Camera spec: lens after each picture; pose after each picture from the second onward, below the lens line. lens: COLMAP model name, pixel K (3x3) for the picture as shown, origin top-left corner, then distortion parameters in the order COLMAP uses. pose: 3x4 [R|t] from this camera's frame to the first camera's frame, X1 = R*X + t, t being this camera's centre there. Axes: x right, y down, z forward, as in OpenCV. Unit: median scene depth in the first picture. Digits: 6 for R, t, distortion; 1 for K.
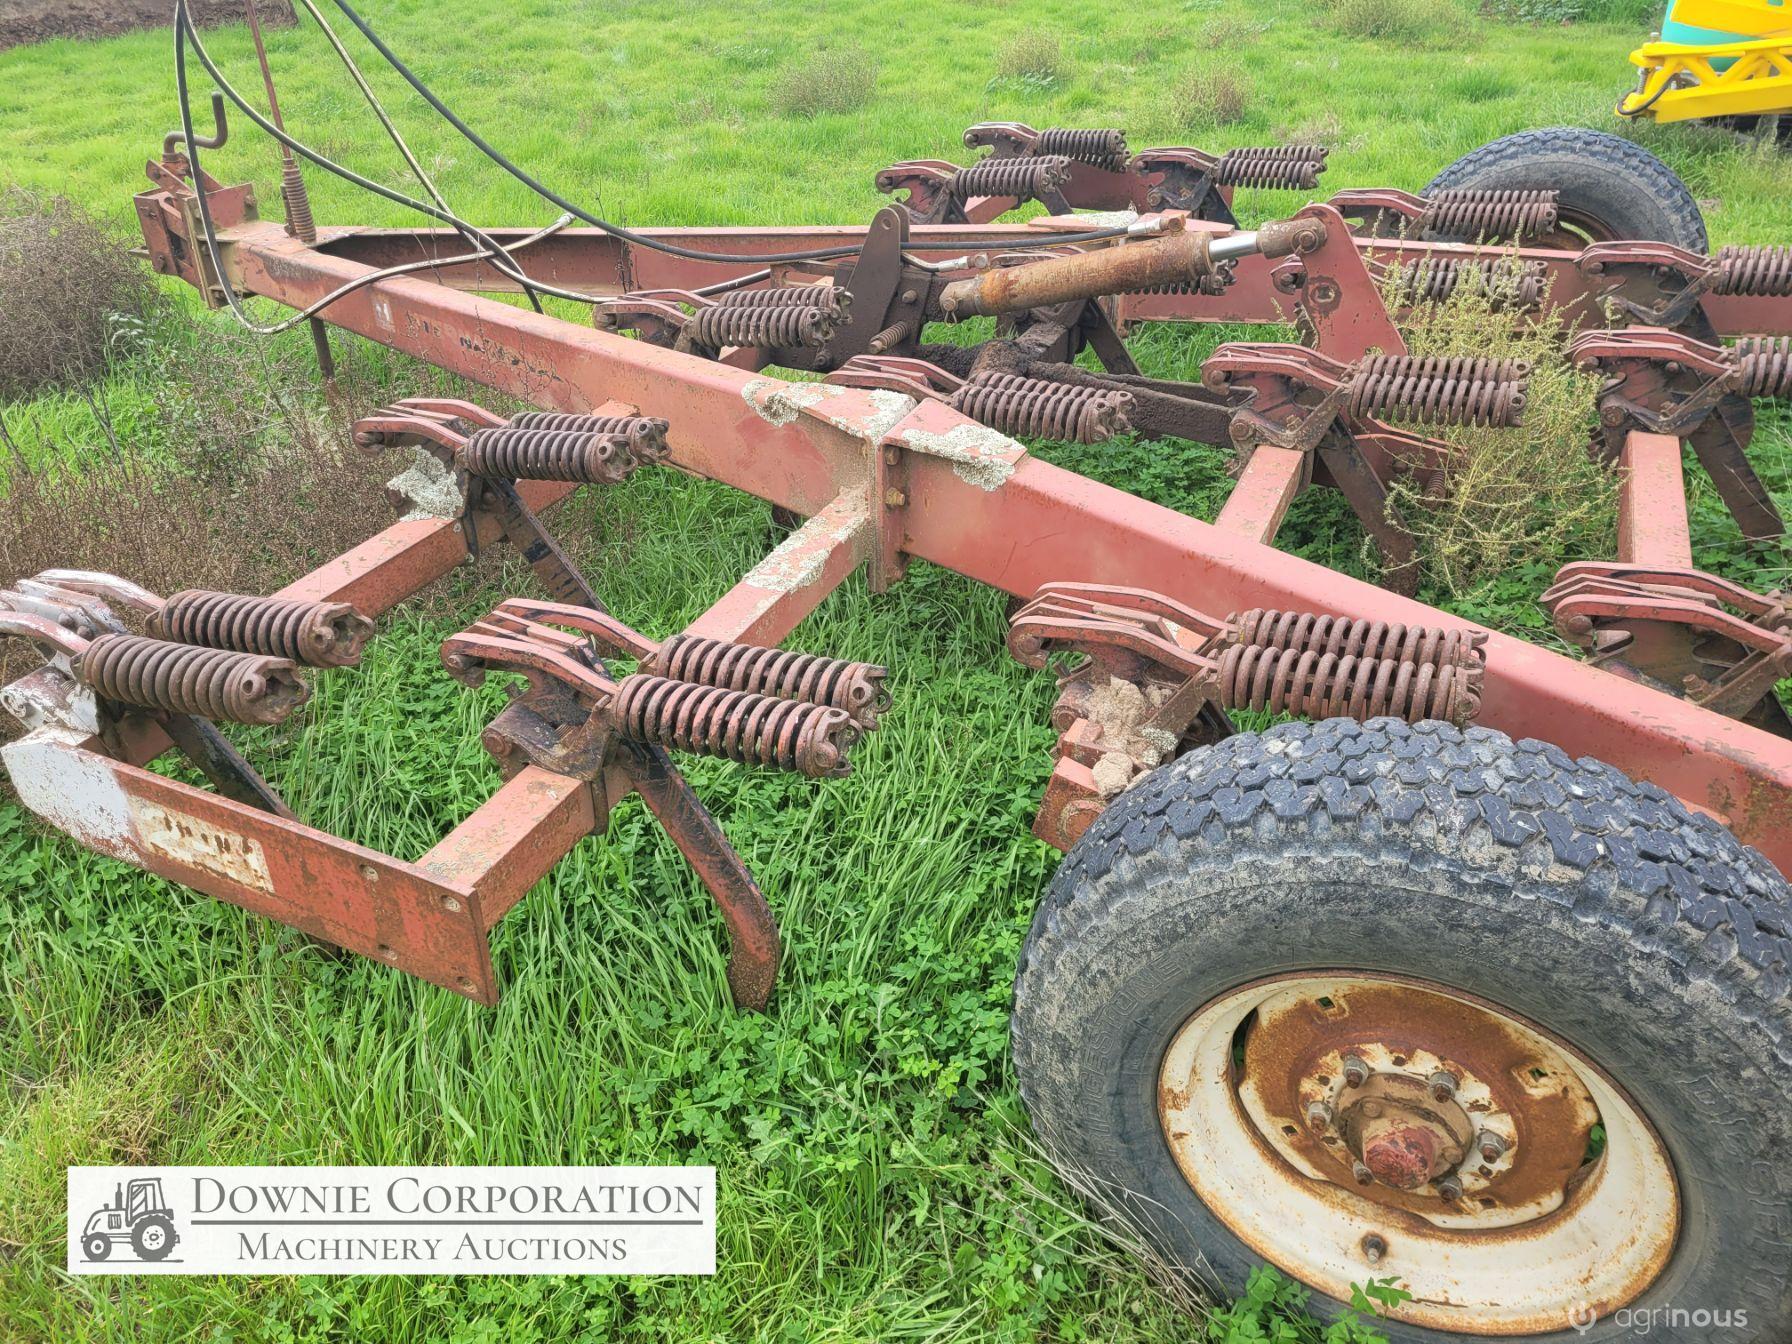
lens RADIAL K [[1340.5, 0, 872.8], [0, 1340.5, 629.0], [0, 0, 1]] dist [0.055278, -0.049410]
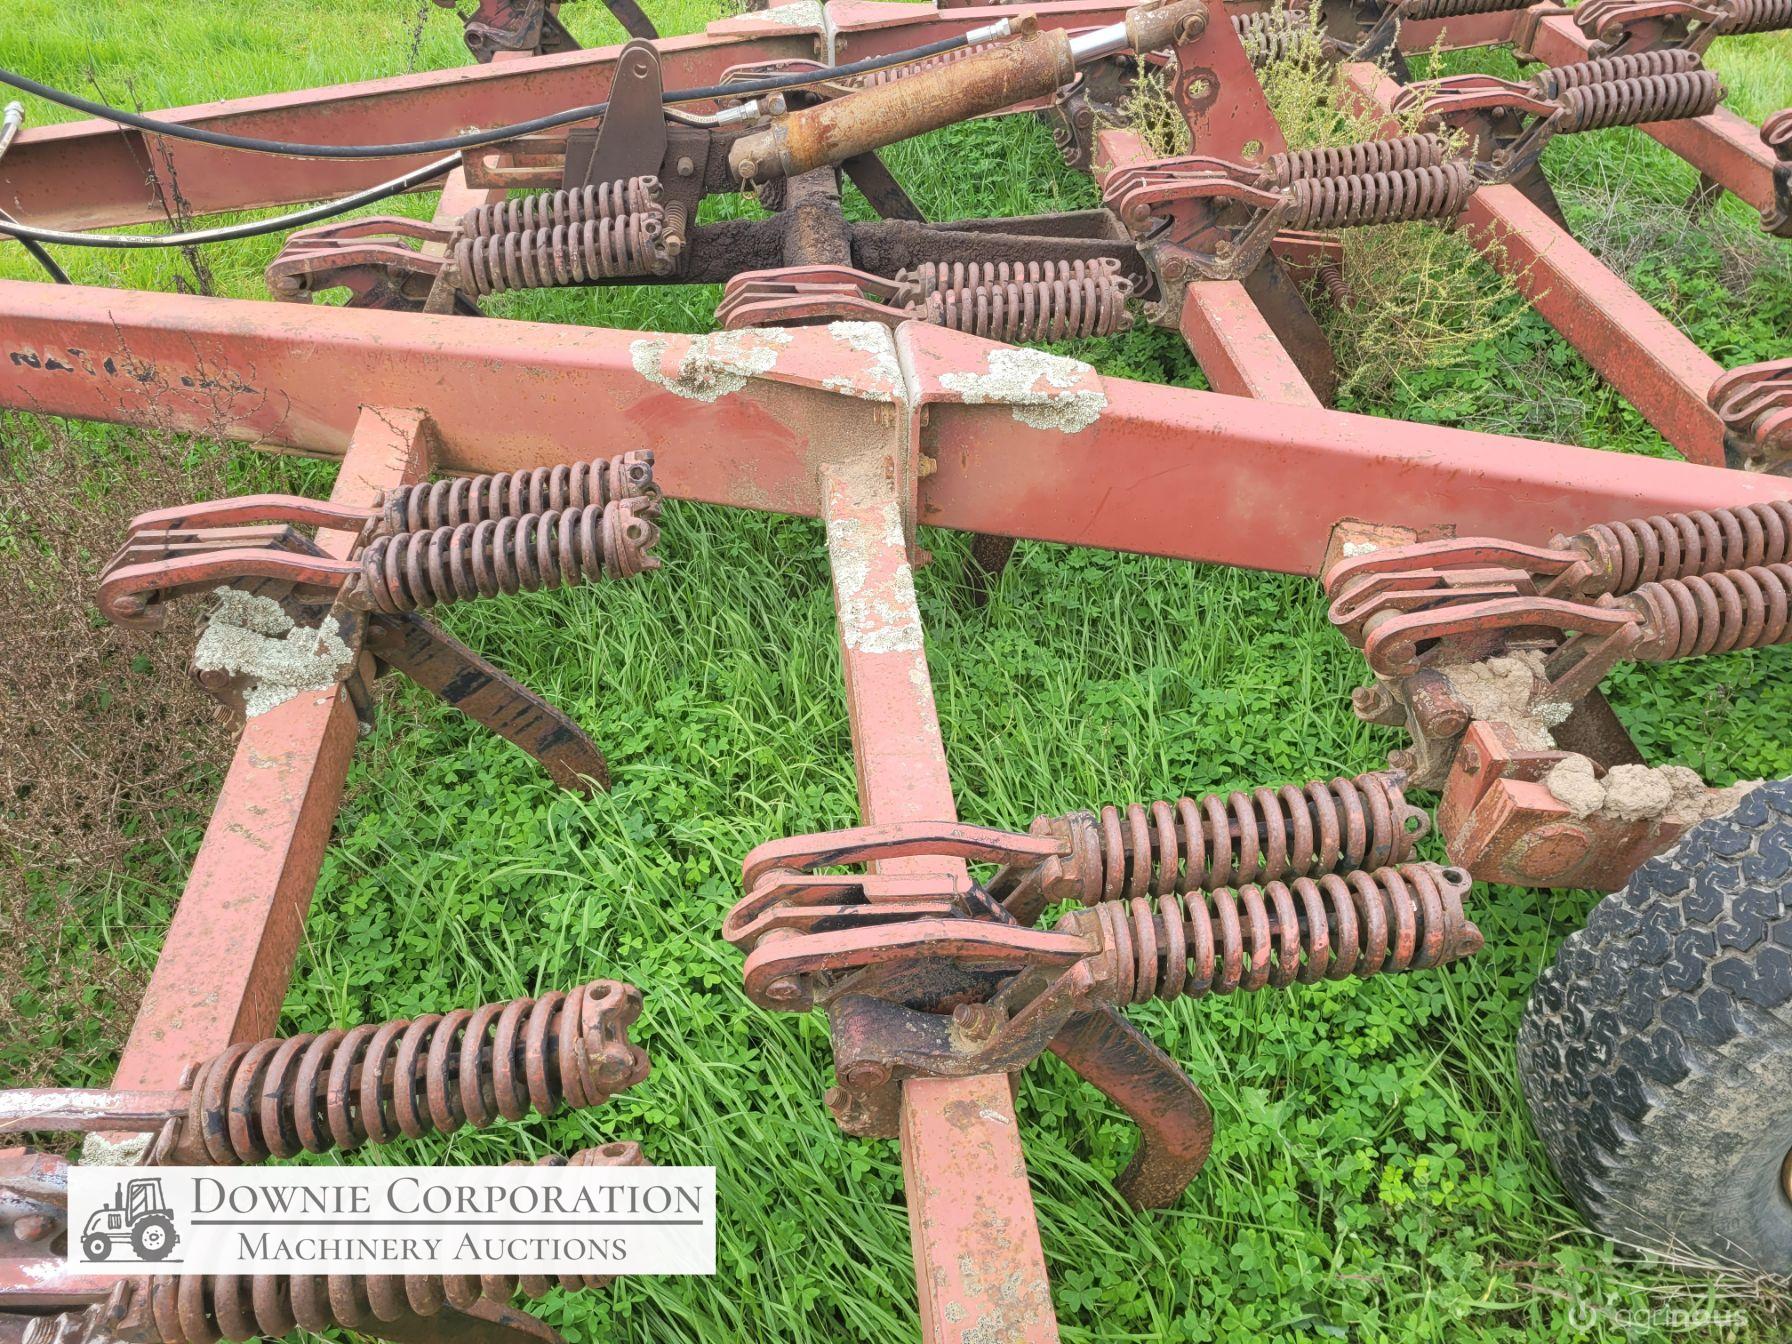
lens RADIAL K [[1346.7, 0, 877.7], [0, 1346.7, 626.8], [0, 0, 1]] dist [0.057128, -0.039429]
pose [[0.858970, -0.313532, 0.404806, -0.391331], [0.241755, 0.945267, 0.219145, -0.210878], [-0.451359, -0.090375, 0.887754, 0.375397]]
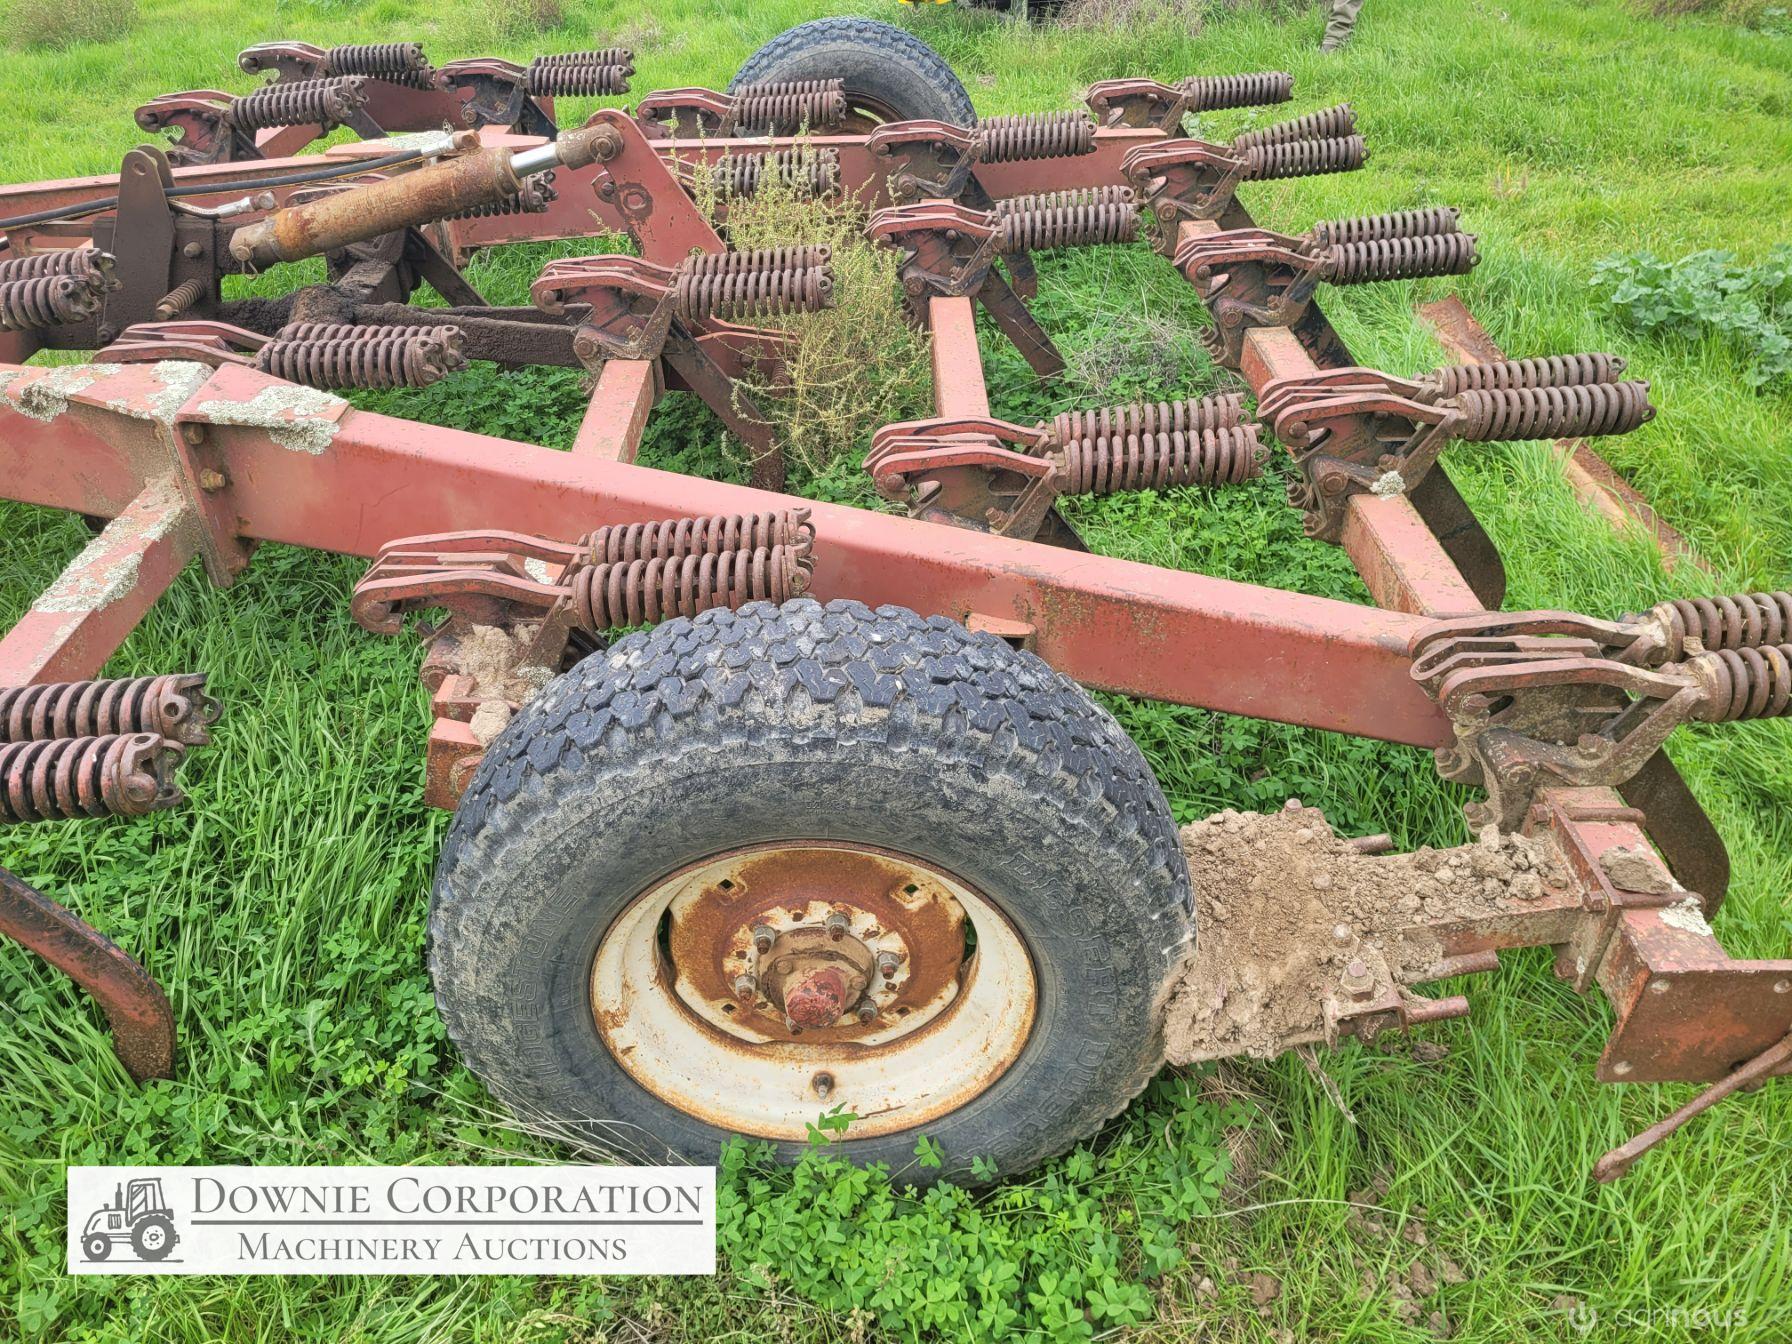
lens RADIAL K [[1341.0, 0, 880.6], [0, 1341.0, 650.6], [0, 0, 1]] dist [0.052040, -0.035968]
pose [[0.902728, -0.232226, 0.362151, 0.074212], [0.206061, 0.972352, 0.109867, 0.006112], [-0.377652, -0.024555, 0.925622, -0.006718]]
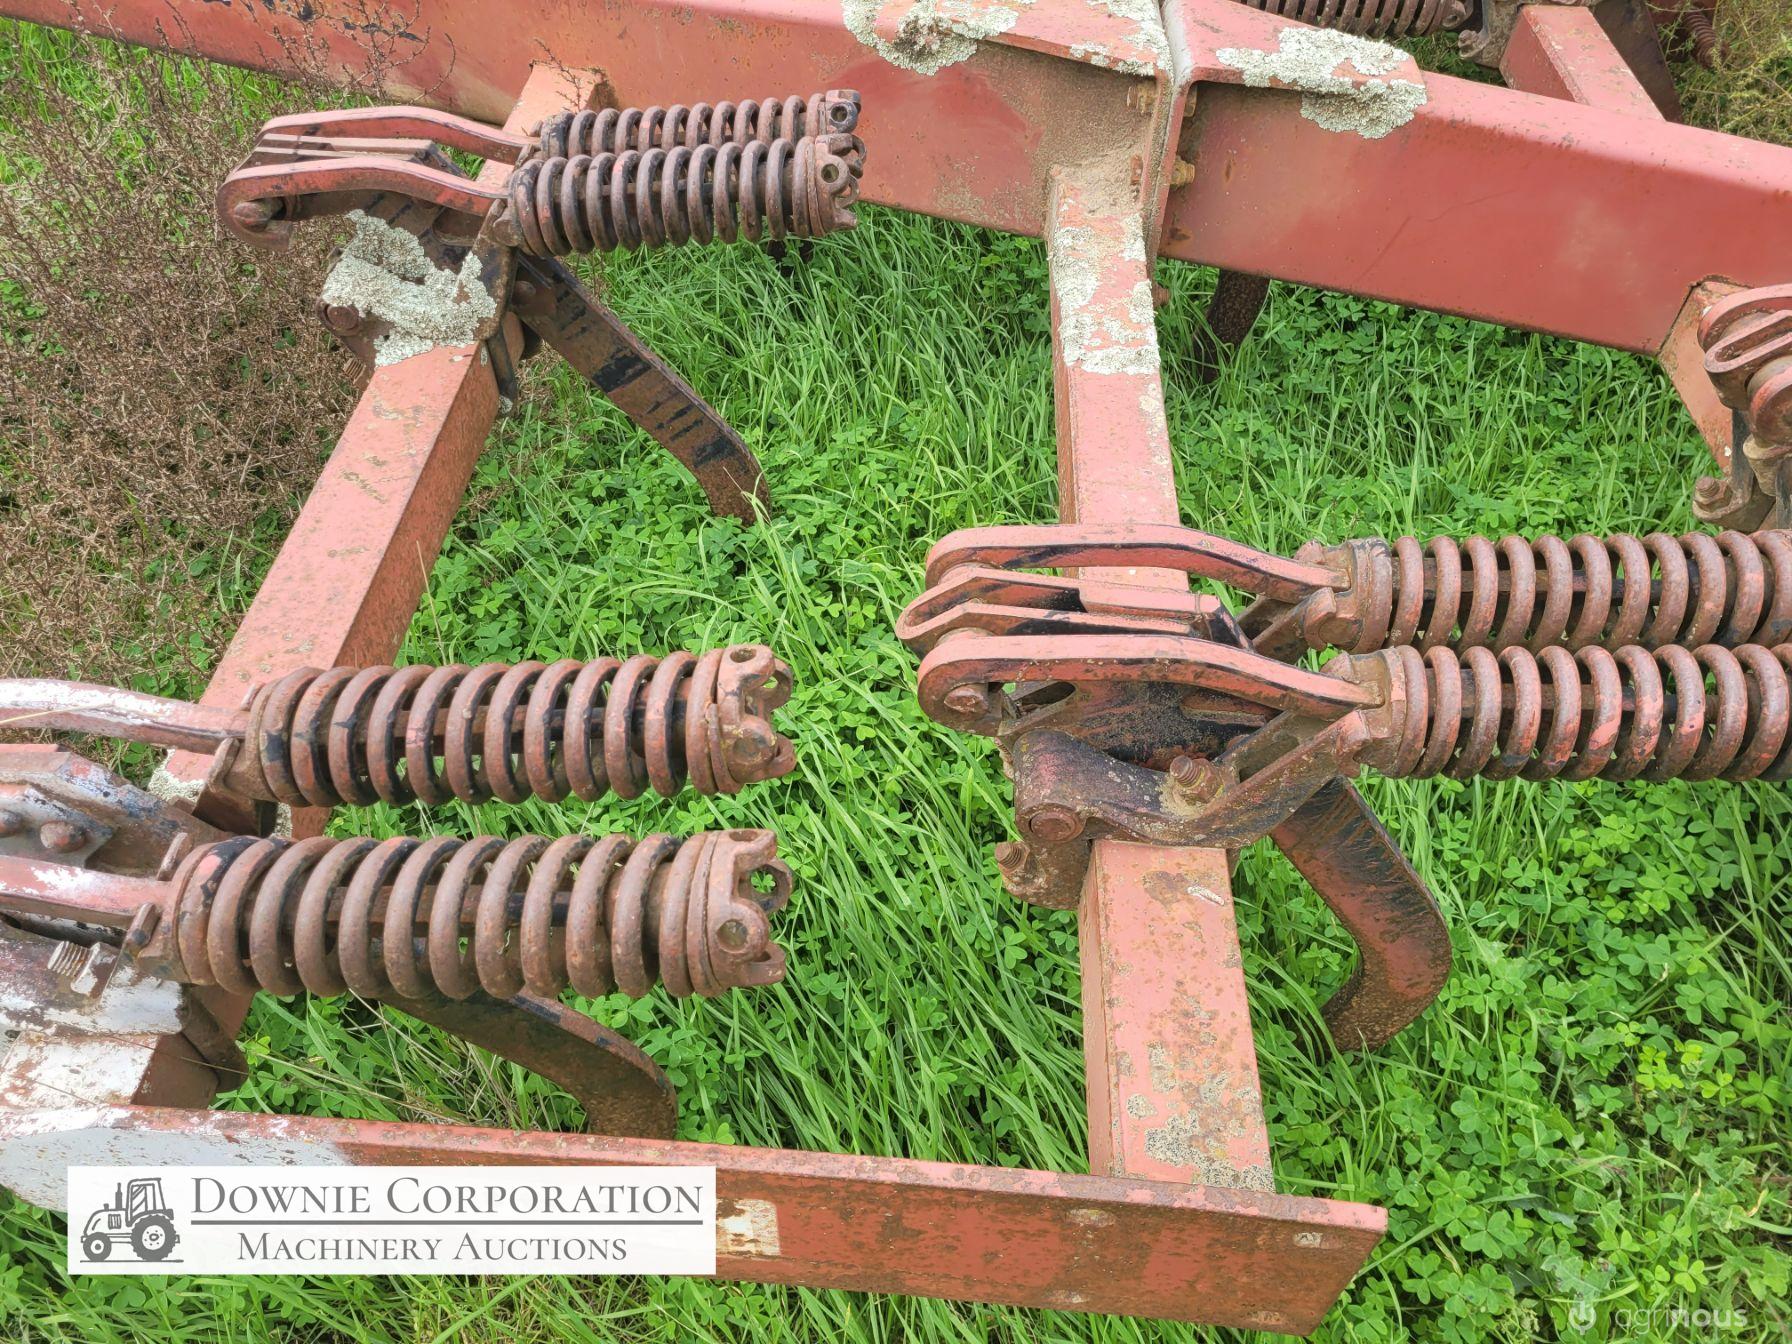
lens RADIAL K [[1350.4, 0, 883.5], [0, 1350.4, 661.4], [0, 0, 1]] dist [0.055700, -0.038556]
pose [[0.928667, -0.255310, 0.269061, -0.387783], [0.166072, 0.934834, 0.313857, -0.121694], [-0.331658, -0.246785, 0.910549, 0.472182]]
